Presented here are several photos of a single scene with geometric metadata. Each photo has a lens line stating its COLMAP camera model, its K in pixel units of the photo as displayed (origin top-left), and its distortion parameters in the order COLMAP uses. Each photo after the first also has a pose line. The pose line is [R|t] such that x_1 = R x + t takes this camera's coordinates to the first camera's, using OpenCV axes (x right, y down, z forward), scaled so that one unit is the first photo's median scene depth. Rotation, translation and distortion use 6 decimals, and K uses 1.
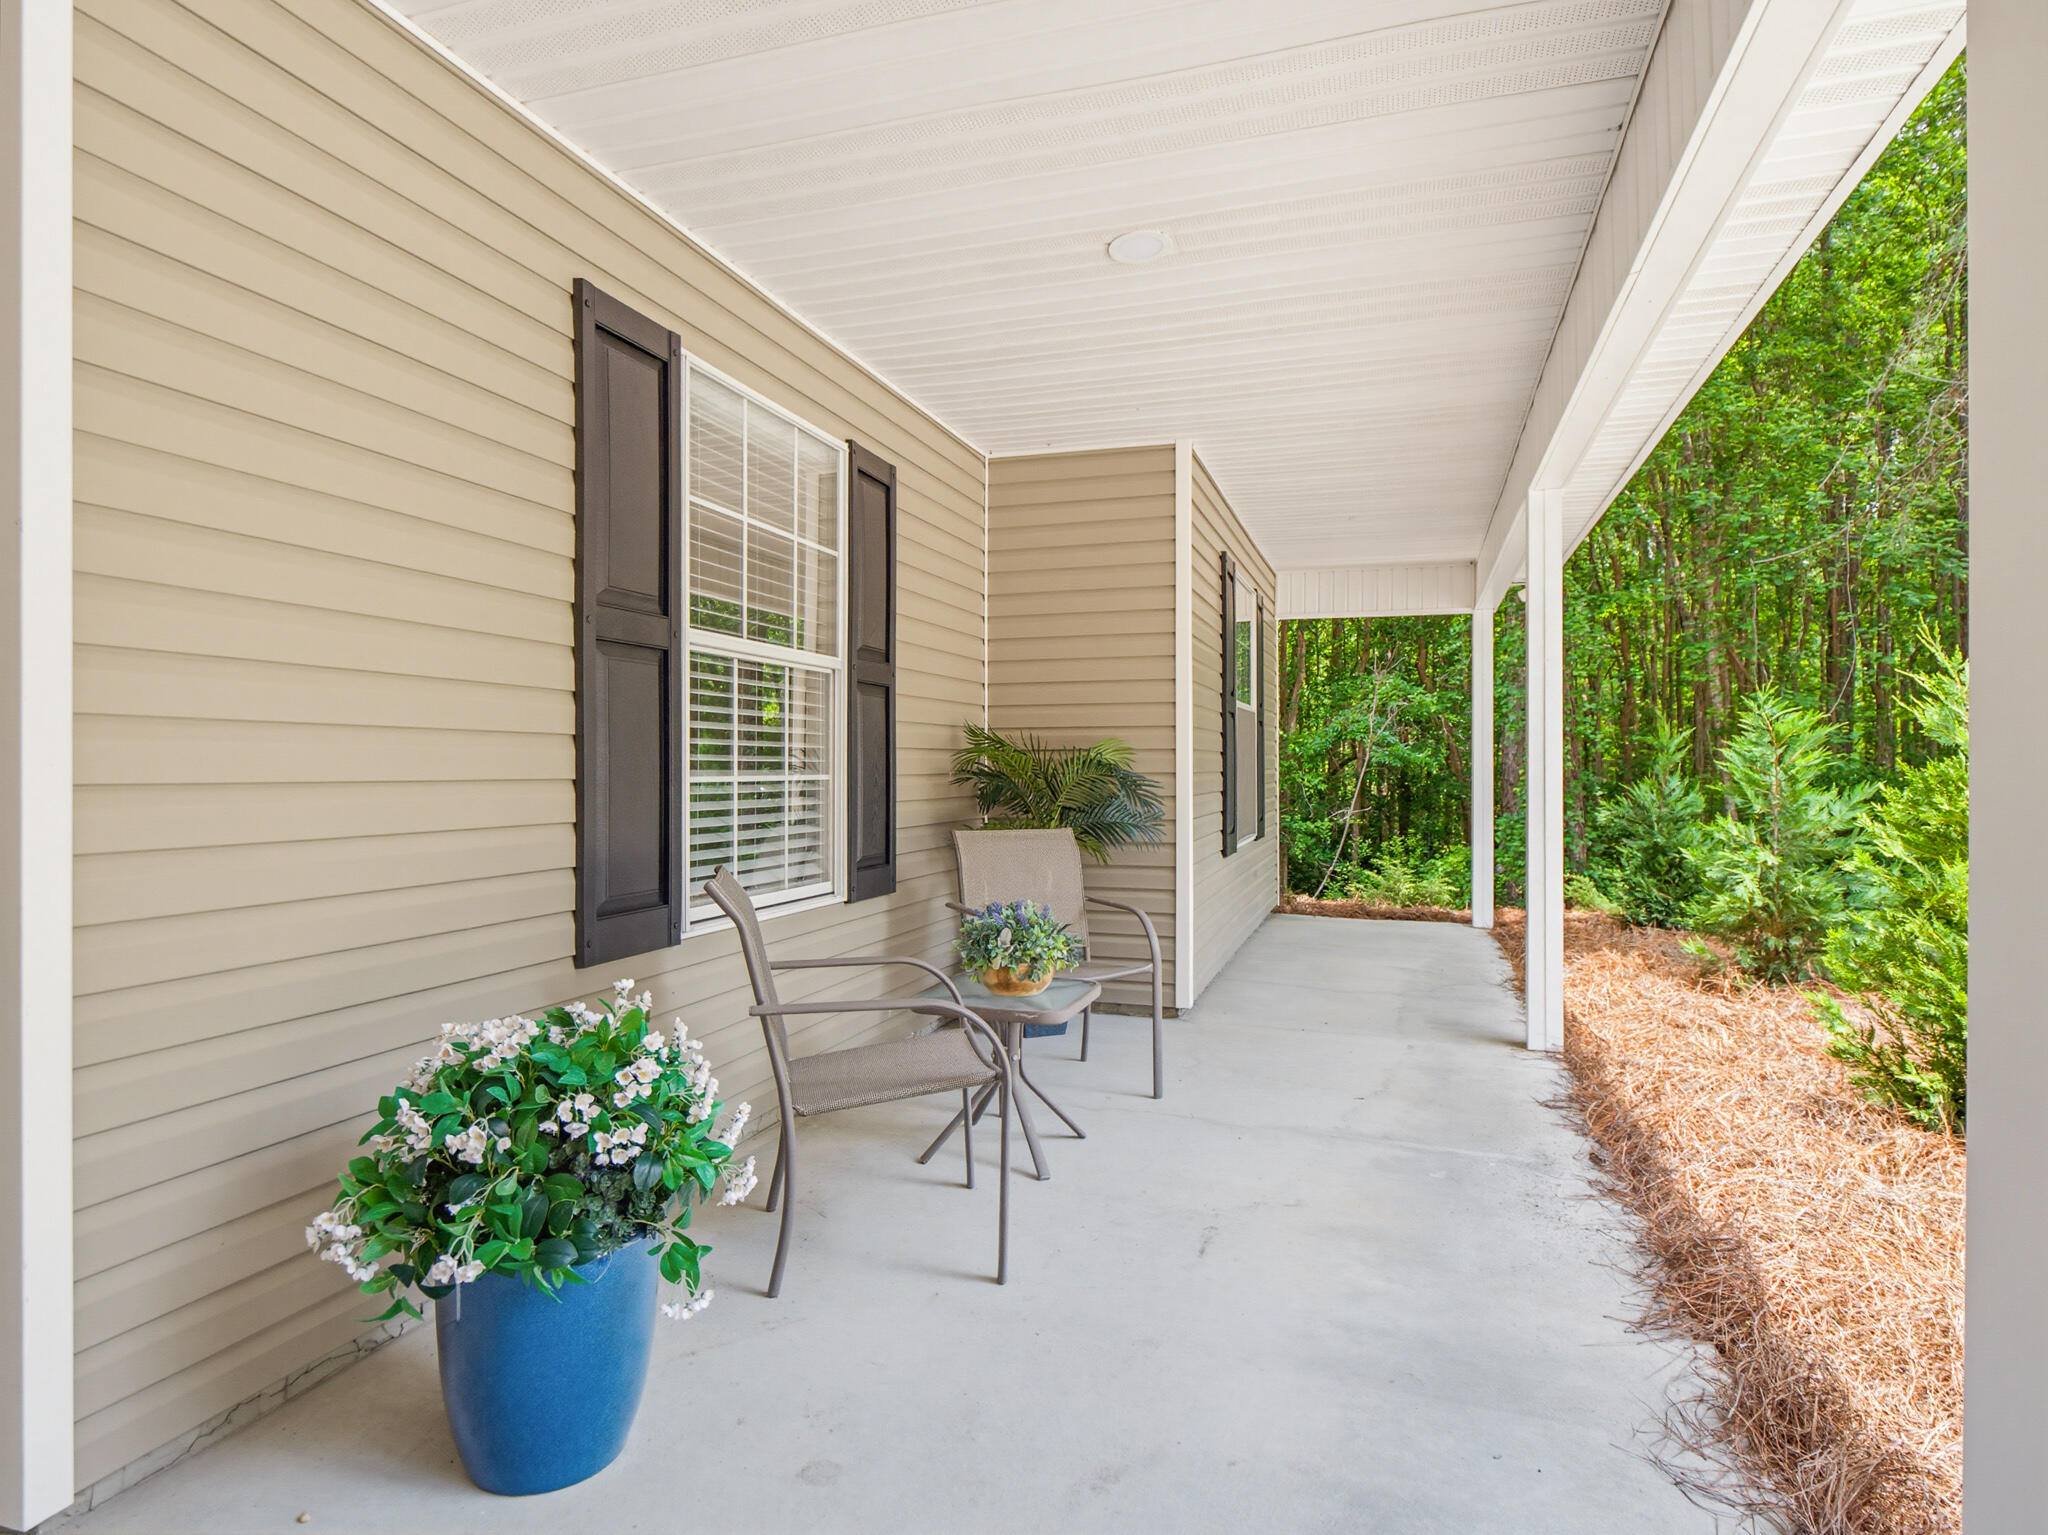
lens RADIAL K [[1206.6, 0, 1024.0], [0, 1206.6, 767.5], [0, 0, 1]] dist [0.001353, 0.000047]
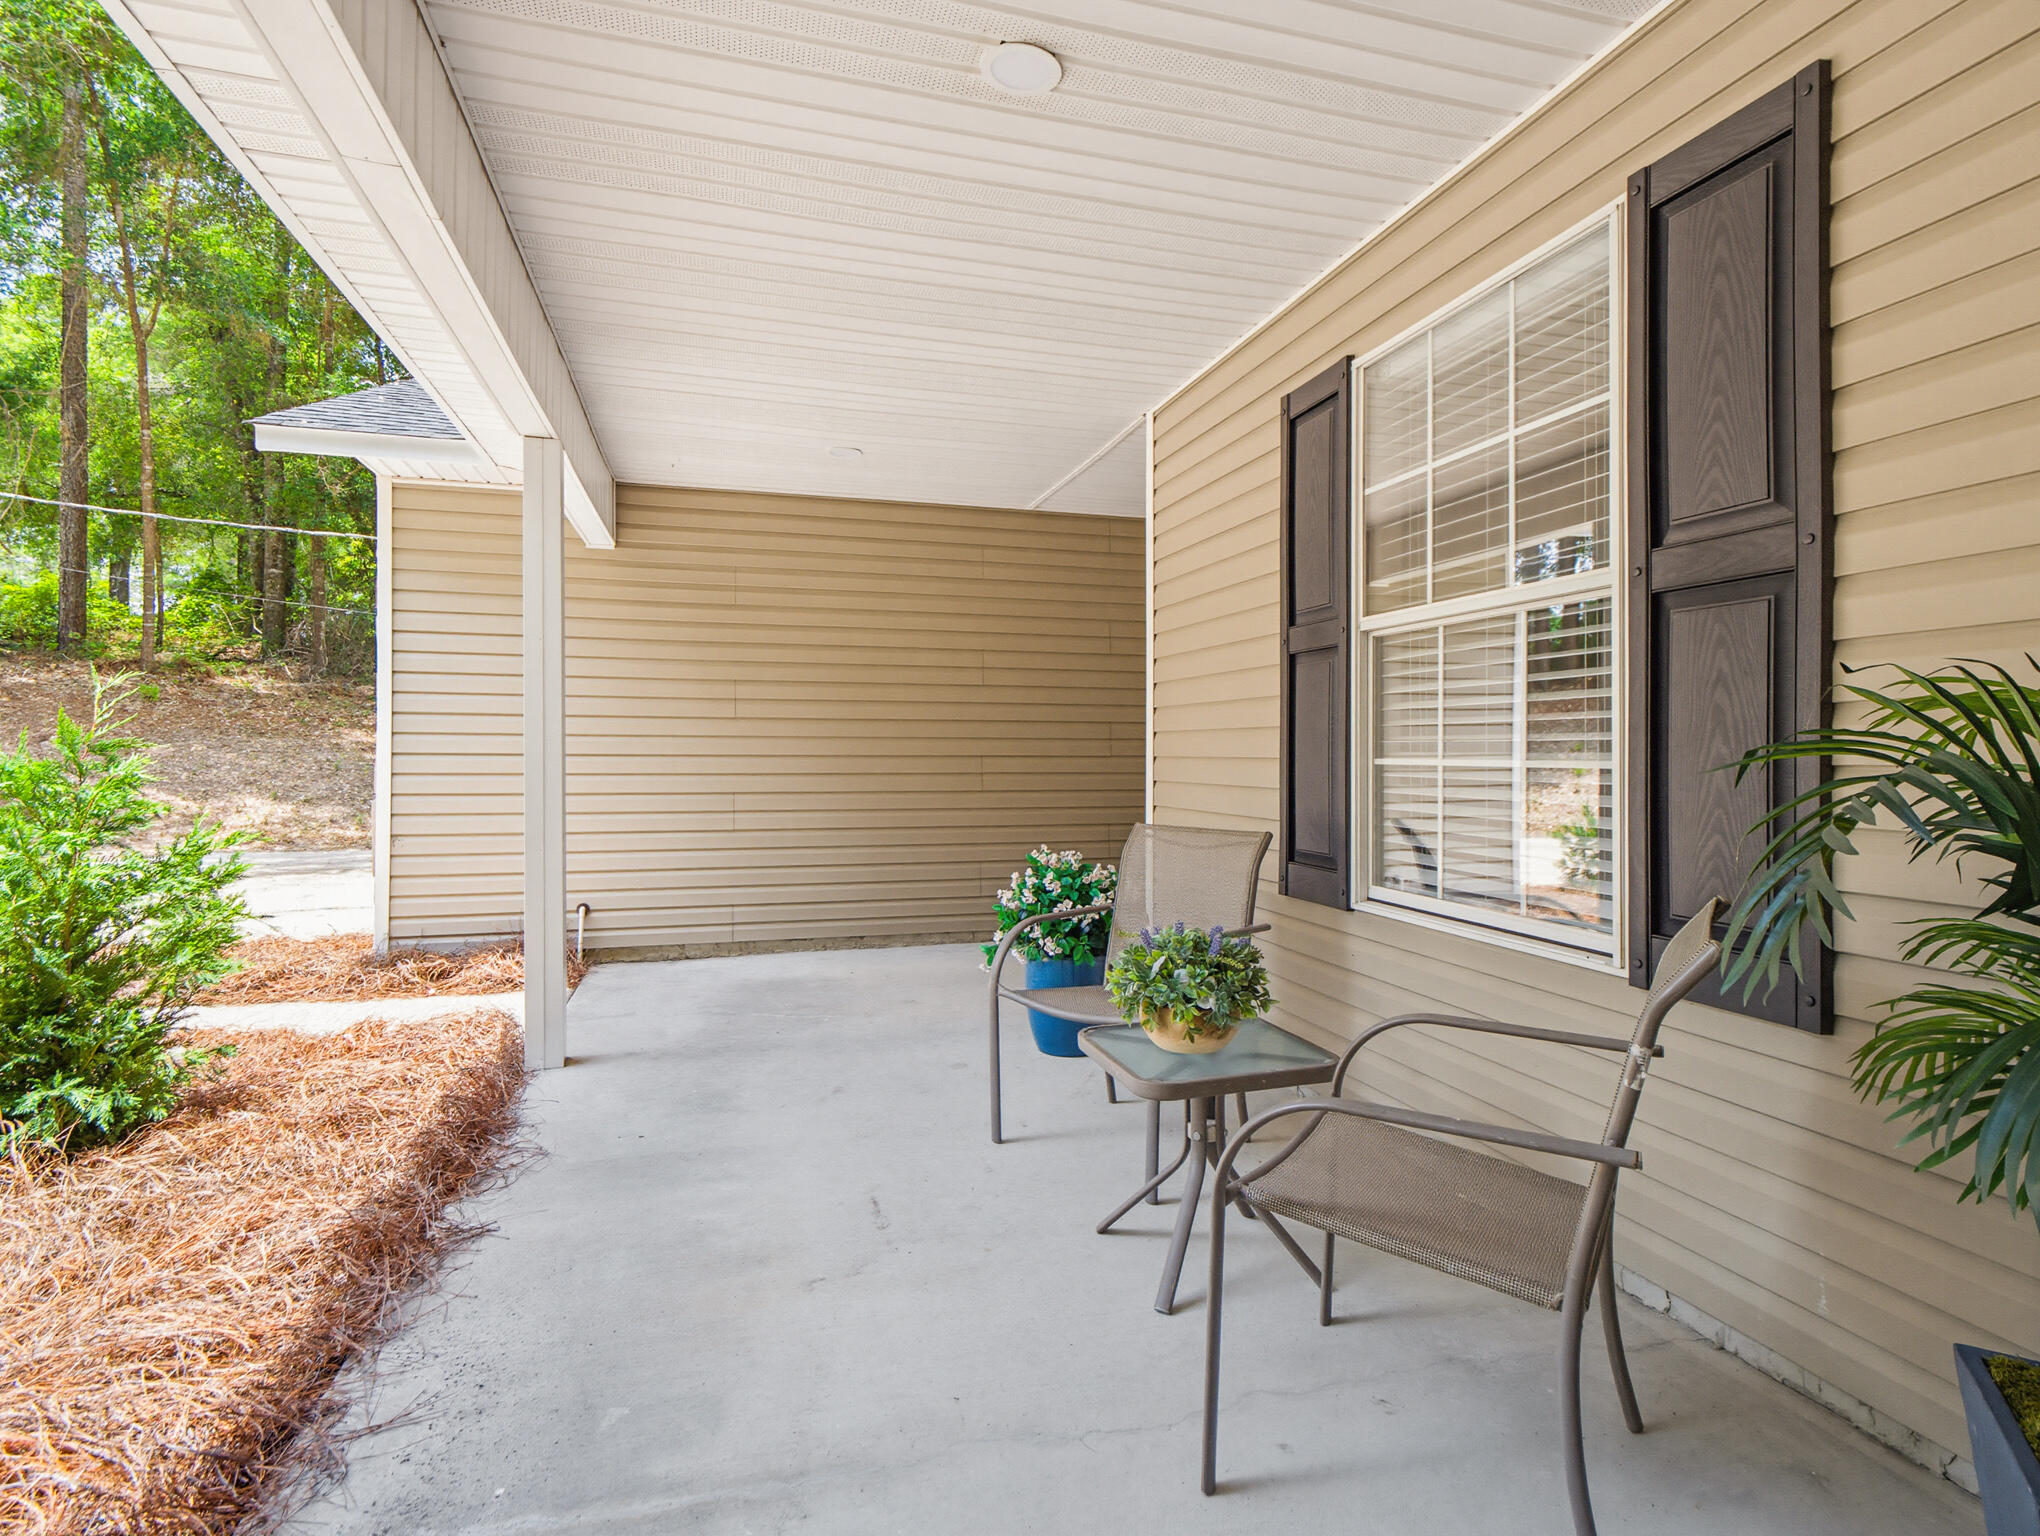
lens RADIAL K [[1051.7, 0, 1028.0], [0, 1051.7, 776.5], [0, 0, 1]] dist [0.002349, -0.000334]
pose [[-0.833481, 0.010017, -0.552458, 0.526062], [-0.001194, 0.999801, 0.019929, 0.004318], [0.552547, 0.017270, -0.833303, 1.778793]]
